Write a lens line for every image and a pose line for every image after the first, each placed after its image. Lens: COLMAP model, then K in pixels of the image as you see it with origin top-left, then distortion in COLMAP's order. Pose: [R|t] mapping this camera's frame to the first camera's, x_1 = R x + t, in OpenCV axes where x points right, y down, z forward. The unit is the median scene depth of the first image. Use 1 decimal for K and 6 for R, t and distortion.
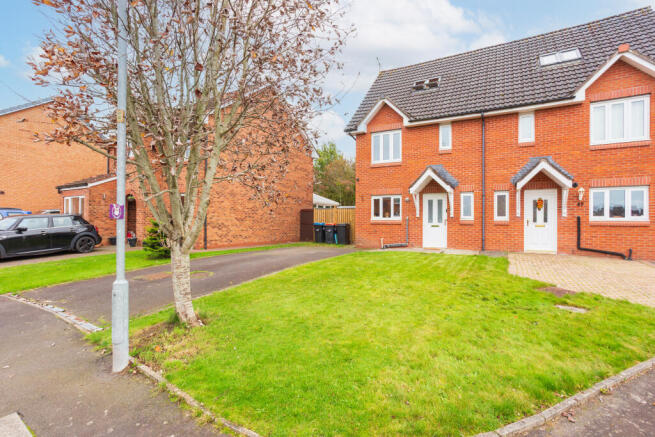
lens RADIAL K [[317.9, 0, 323.9], [0, 317.9, 216.0], [0, 0, 1]] dist [-0.049957, 0.029450]
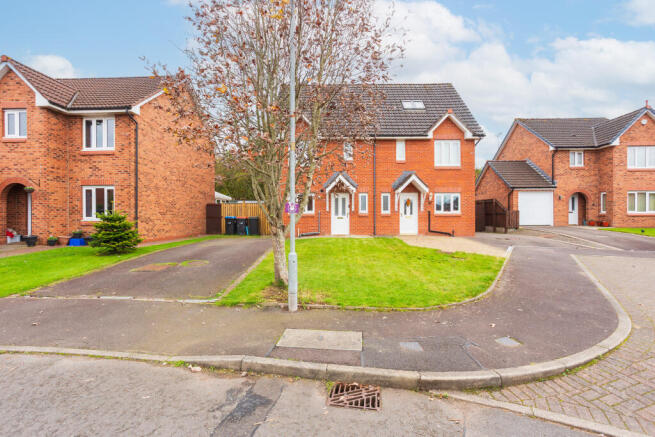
lens RADIAL K [[317.9, 0, 323.9], [0, 317.9, 216.0], [0, 0, 1]] dist [-0.049957, 0.029450]
pose [[0.870399, -0.006707, 0.492301, -0.395703], [-0.002244, 0.999843, 0.017590, 0.000629], [-0.492341, -0.016415, 0.870247, -0.125299]]
